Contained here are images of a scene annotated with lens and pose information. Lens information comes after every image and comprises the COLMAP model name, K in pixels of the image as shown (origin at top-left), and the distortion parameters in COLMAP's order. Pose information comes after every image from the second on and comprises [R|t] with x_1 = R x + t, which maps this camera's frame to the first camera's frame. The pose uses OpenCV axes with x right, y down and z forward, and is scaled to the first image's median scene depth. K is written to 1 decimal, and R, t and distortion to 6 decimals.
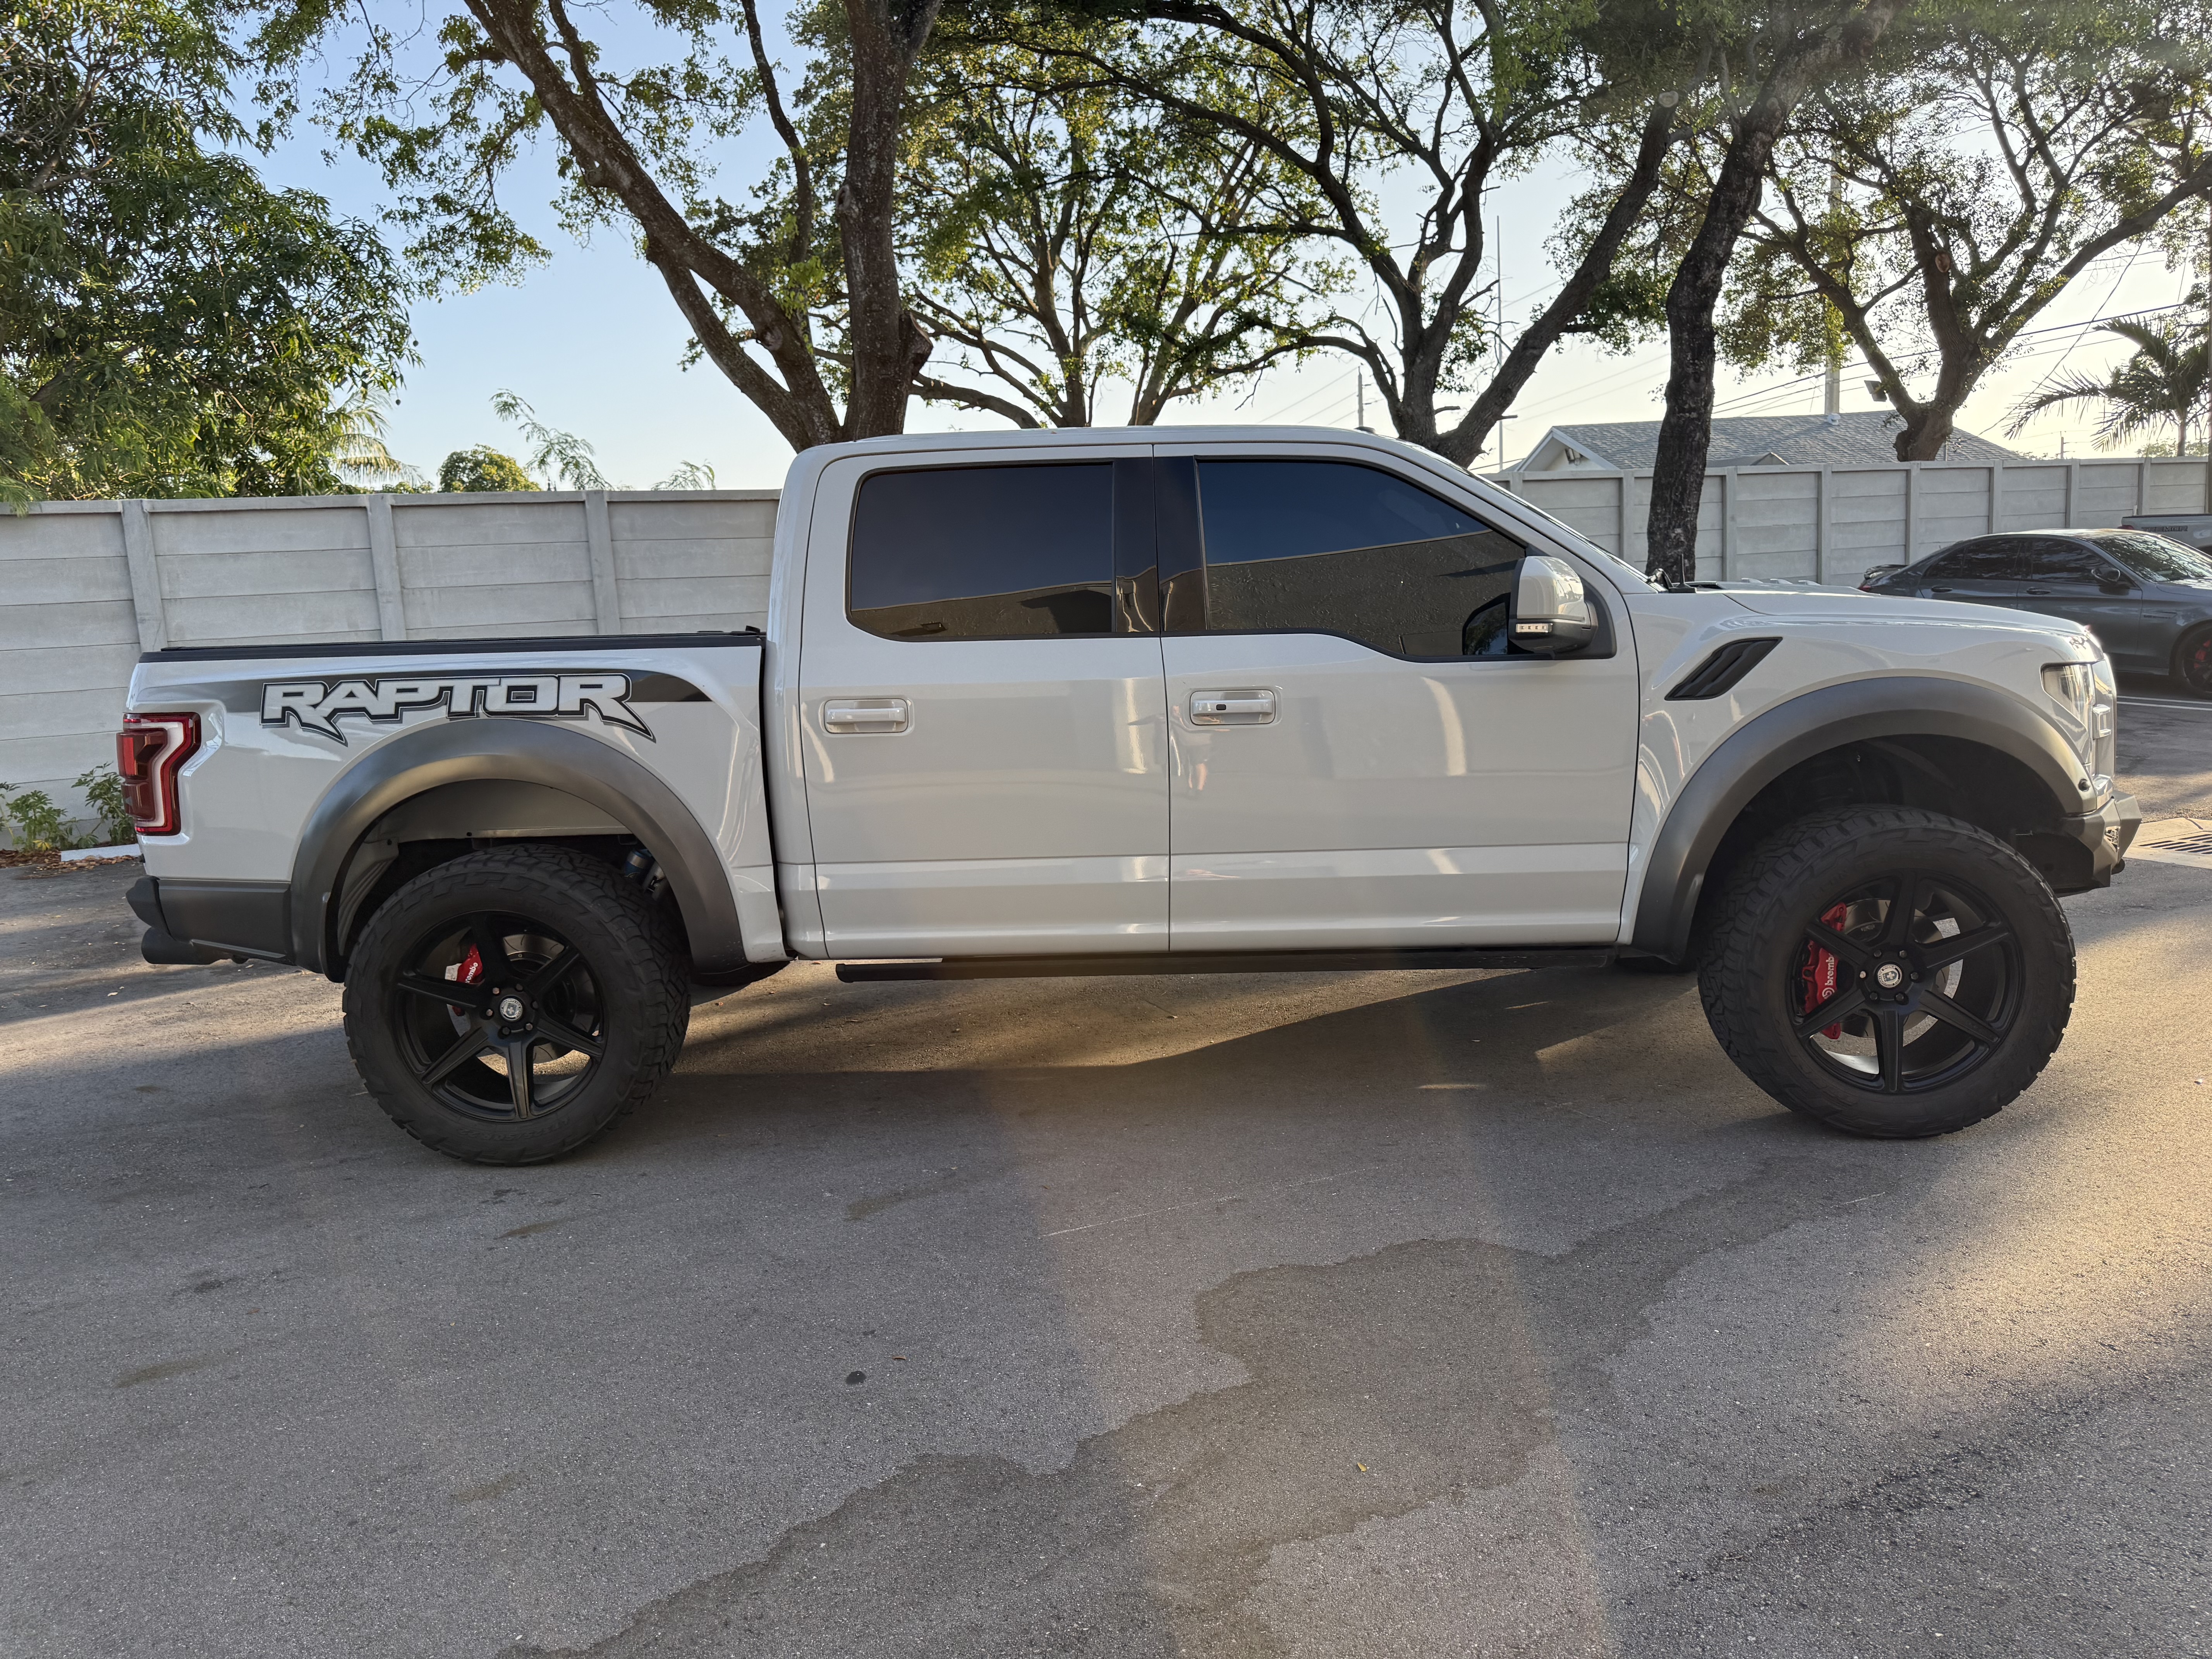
lens RADIAL K [[1570.2, 0, 1098.7], [0, 1570.2, 825.4], [0, 0, 1]] dist [0.142138, -0.257452]
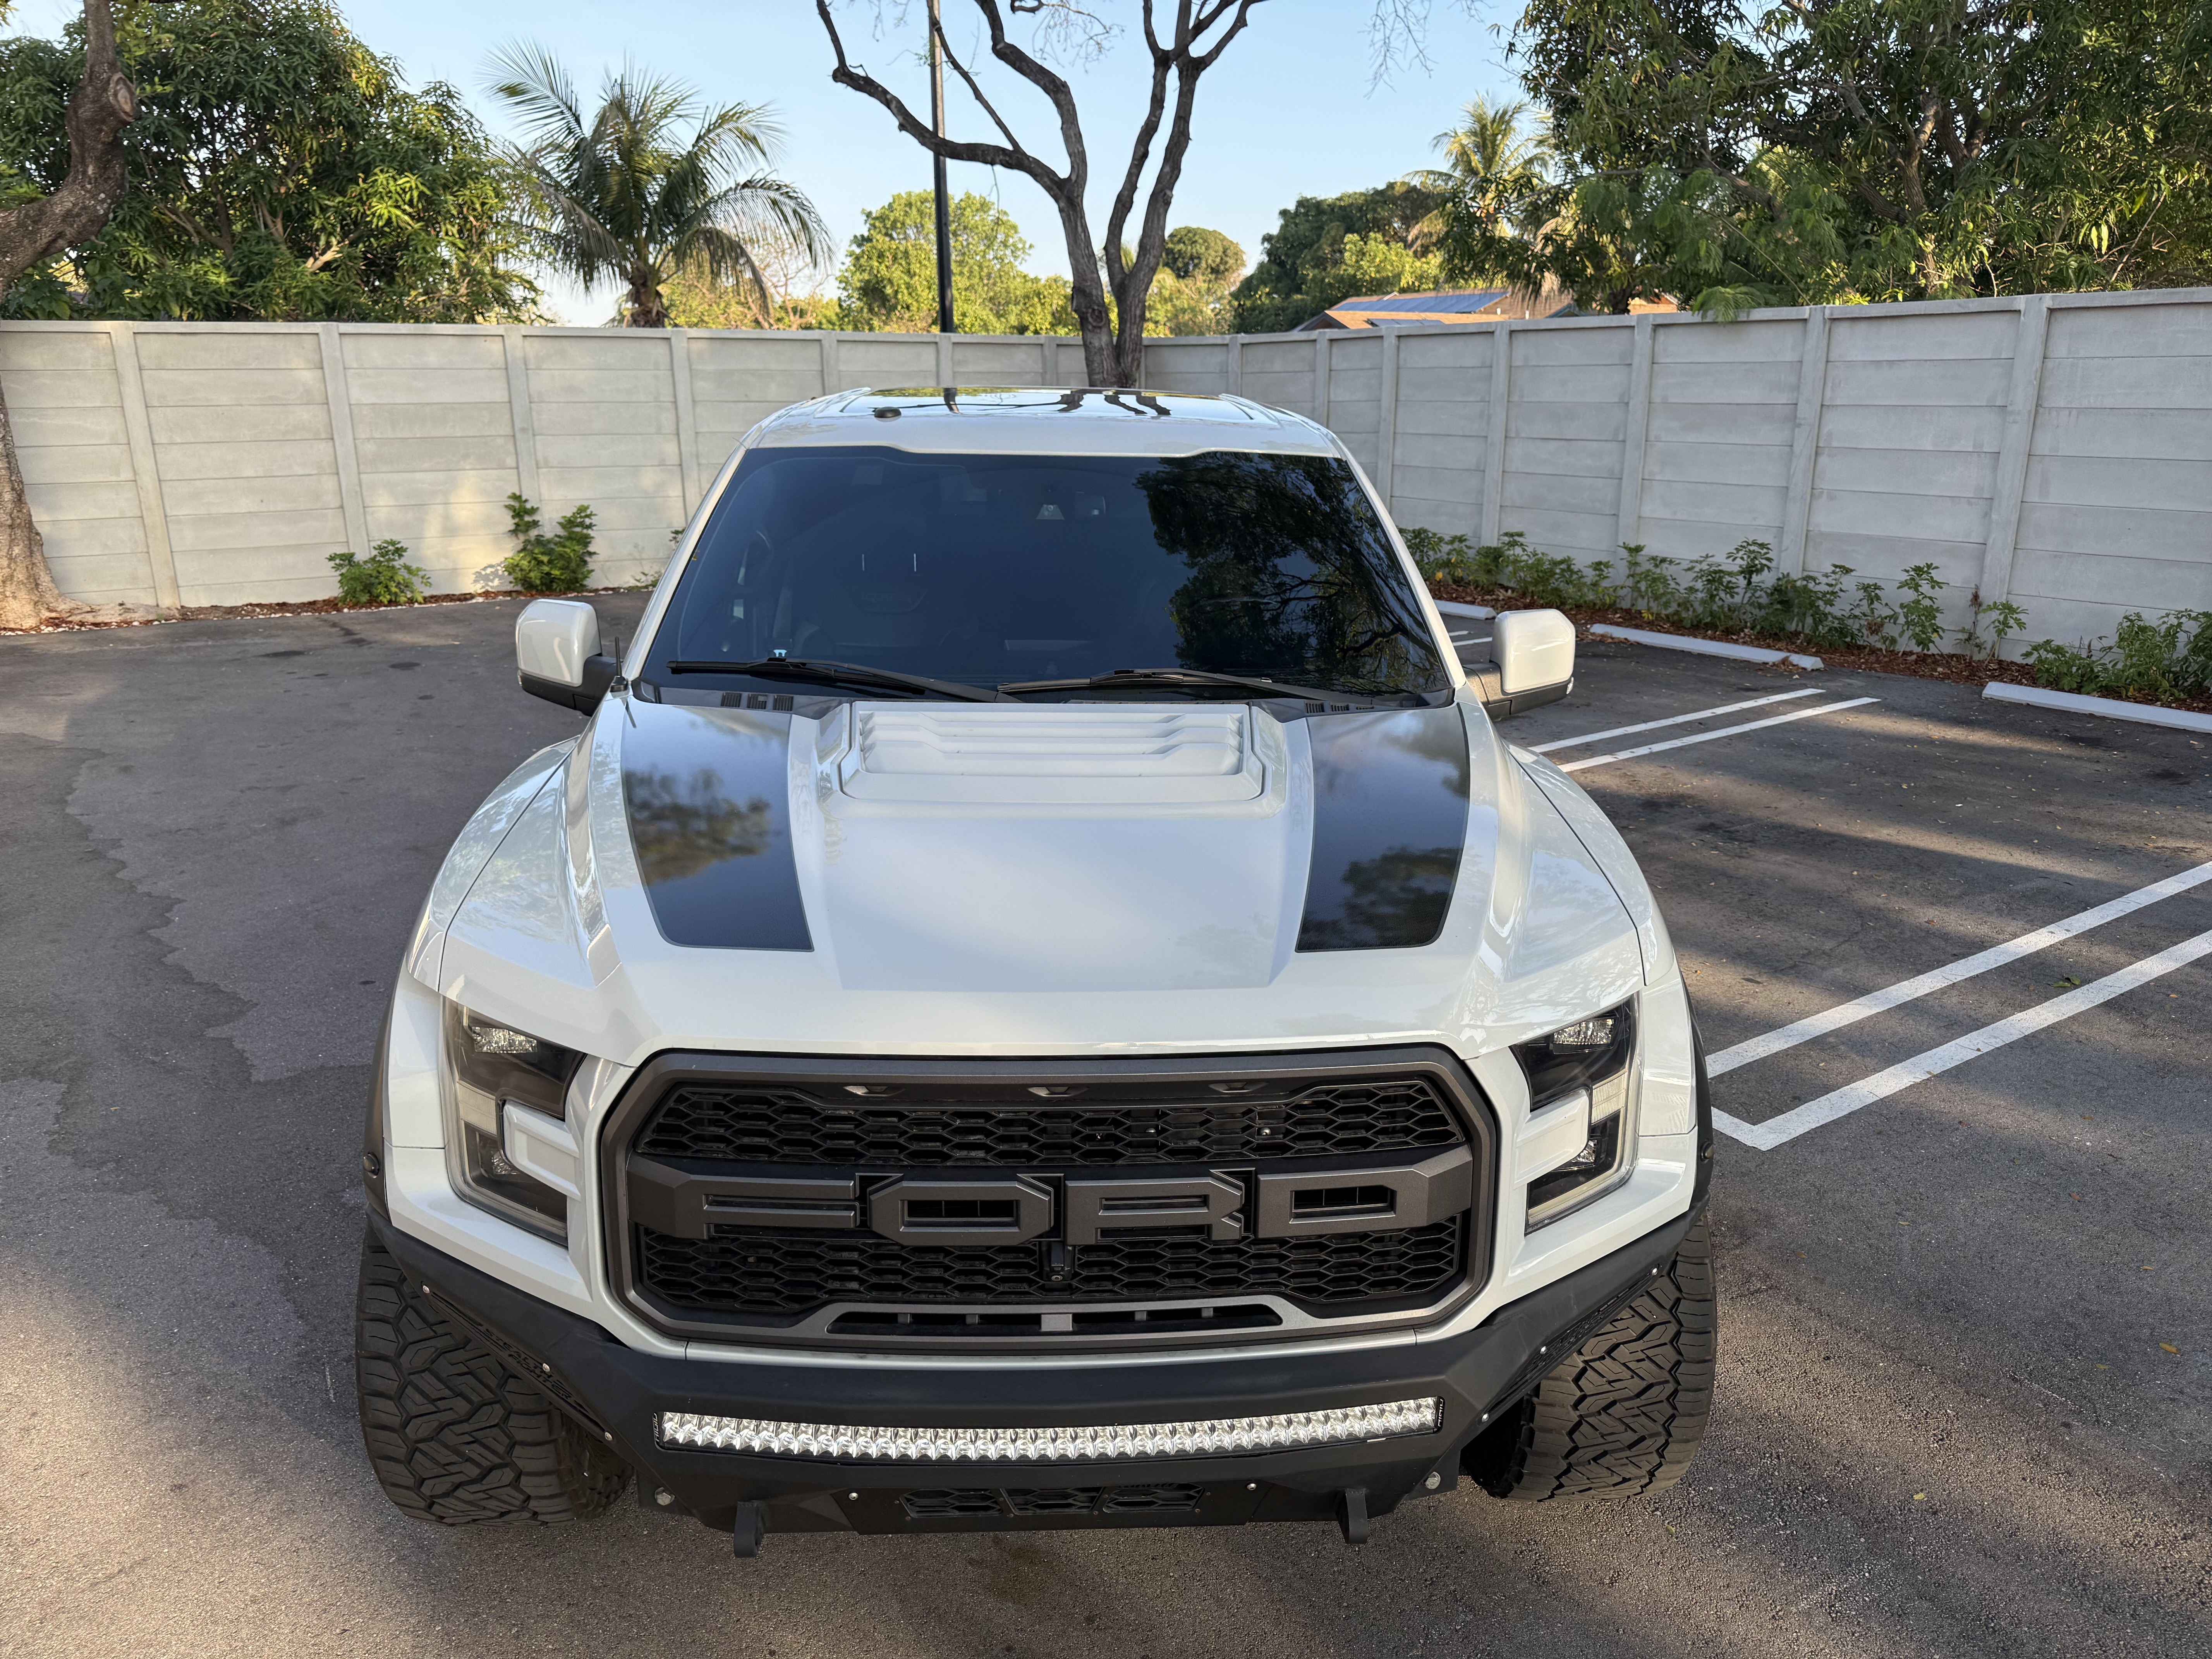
lens RADIAL K [[1591.6, 0, 1110.0], [0, 1591.6, 812.7], [0, 0, 1]] dist [0.010528, 0.000507]
pose [[0.079314, 0.312318, -0.946661, 1.100913], [-0.141077, 0.943611, 0.299492, -0.345004], [0.986816, 0.109798, 0.118903, 1.133289]]
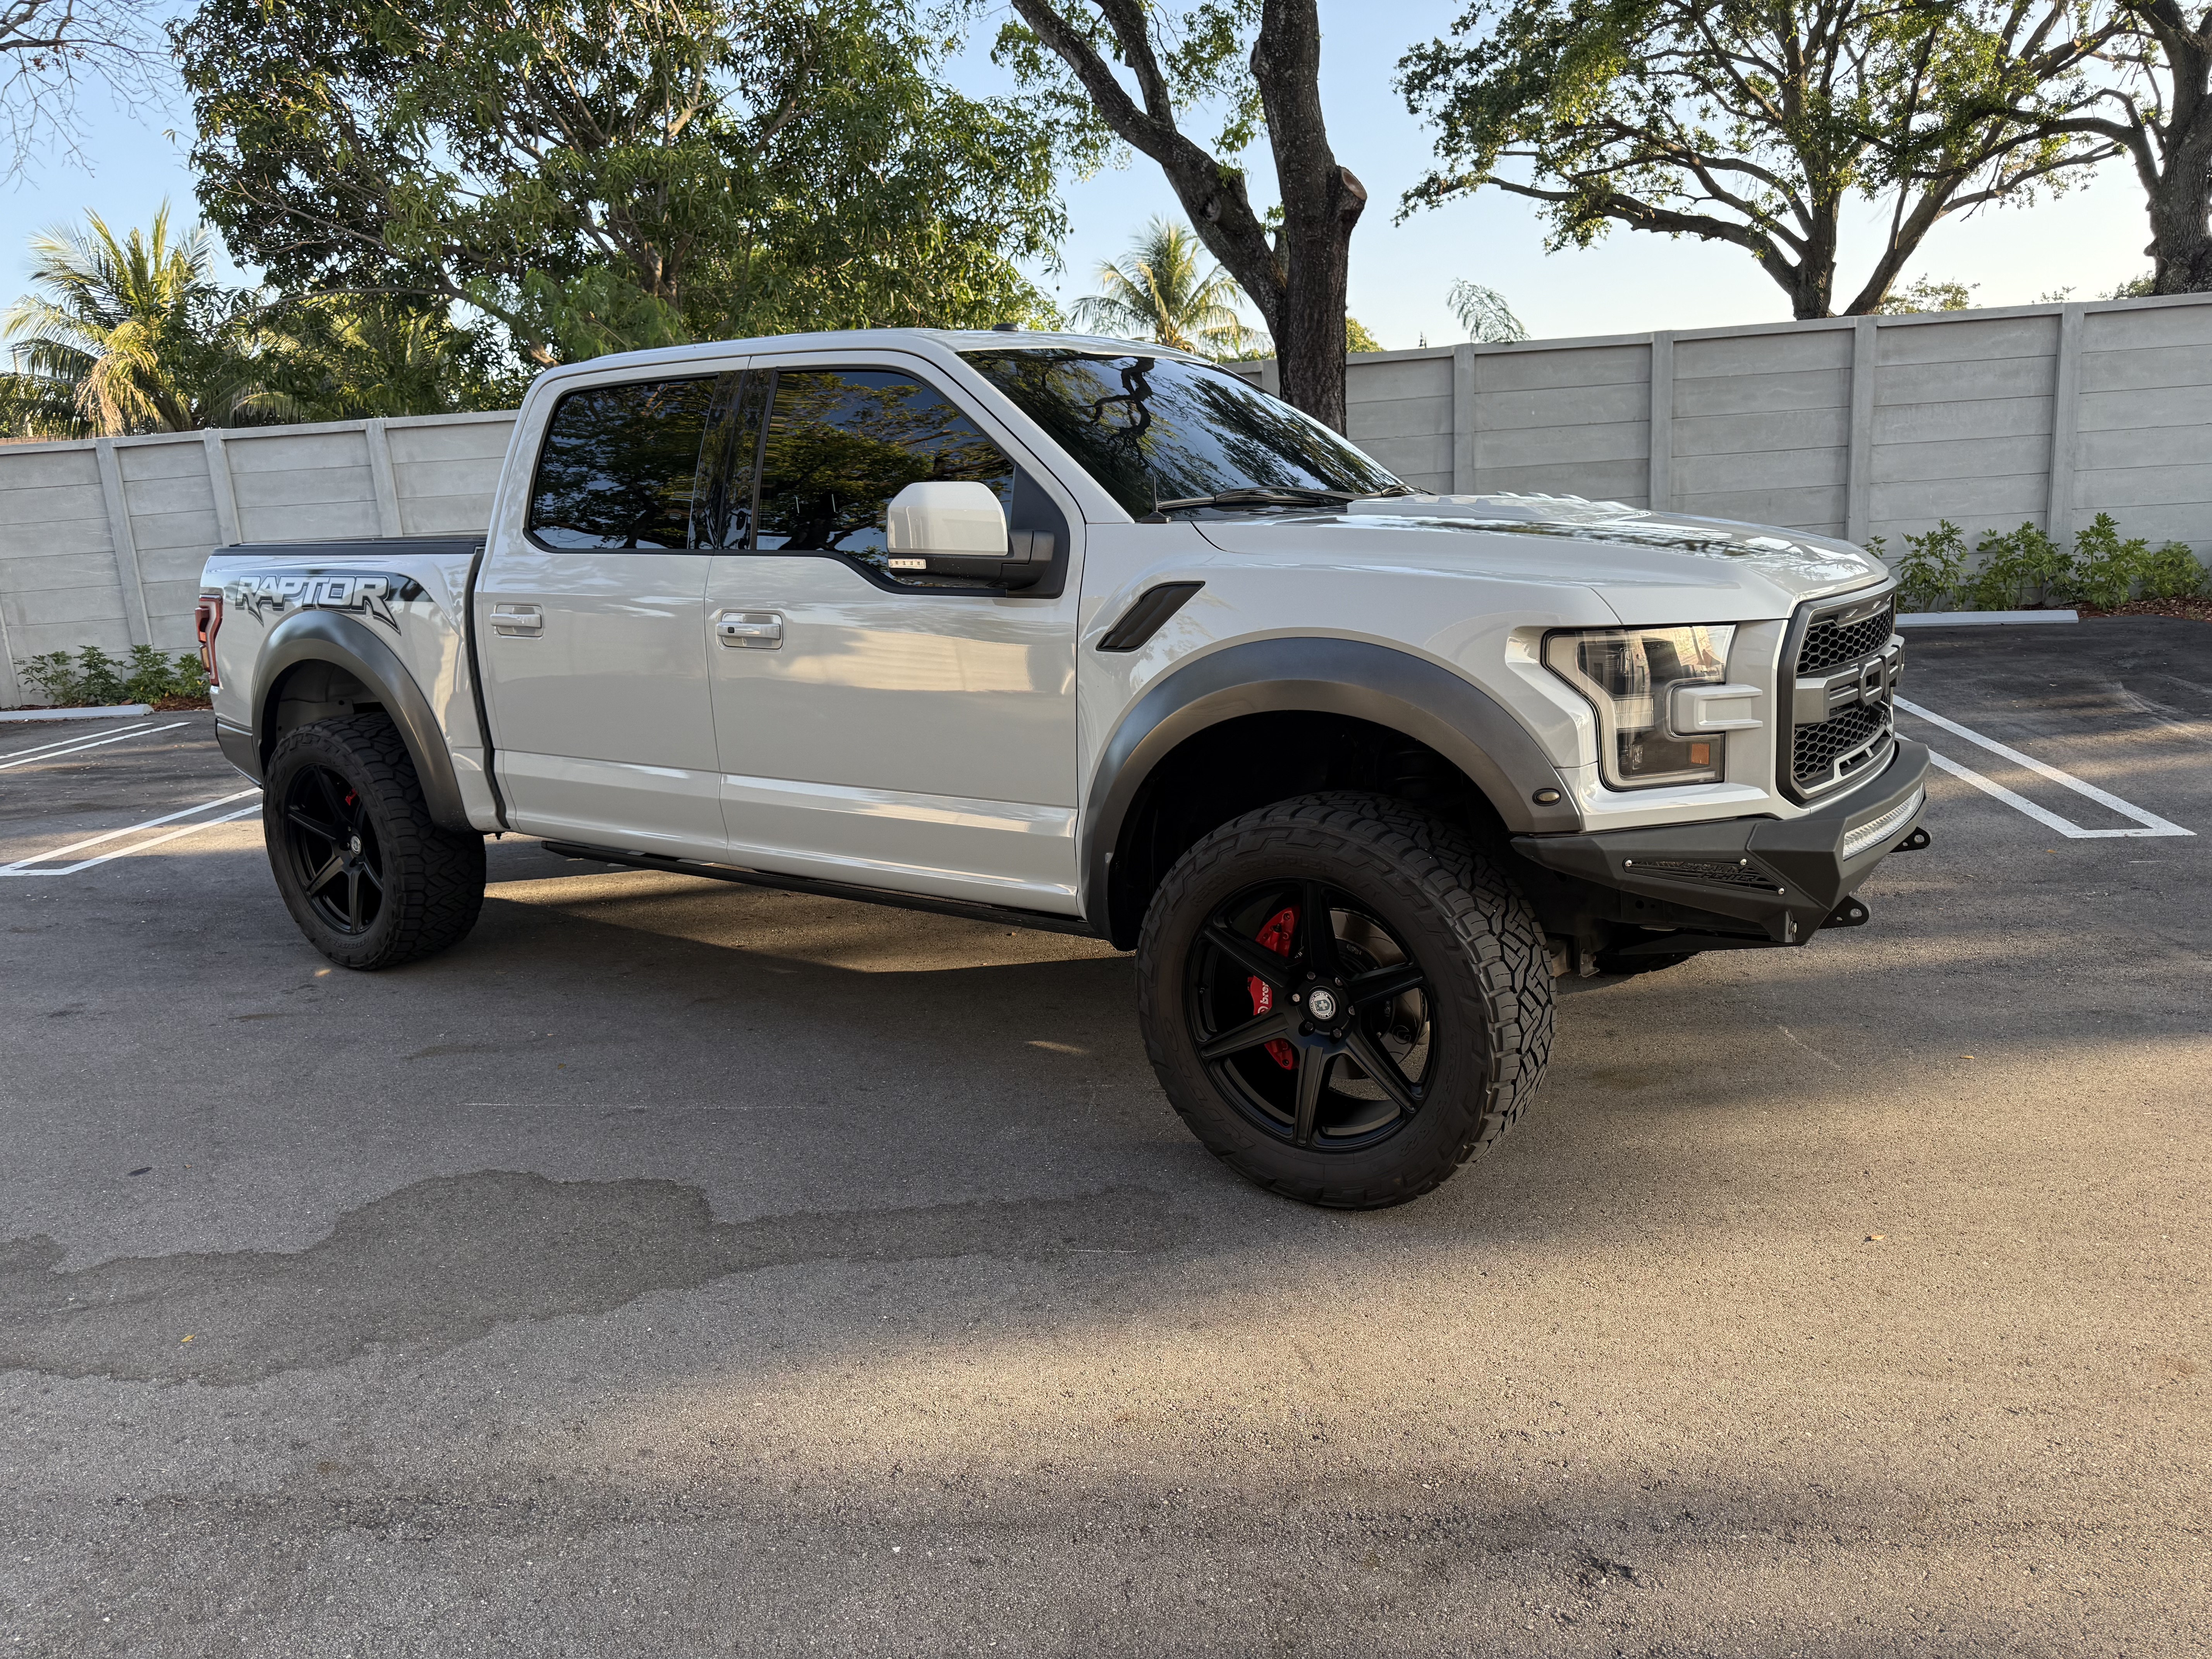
lens RADIAL K [[1579.4, 0, 1106.0], [0, 1579.4, 829.5], [0, 0, 1]] dist [0.058326, -0.080355]
pose [[0.844449, 0.113130, -0.523553, 0.787410], [-0.063485, 0.991691, 0.111889, -0.074072], [0.531861, -0.061247, 0.844614, 0.264169]]
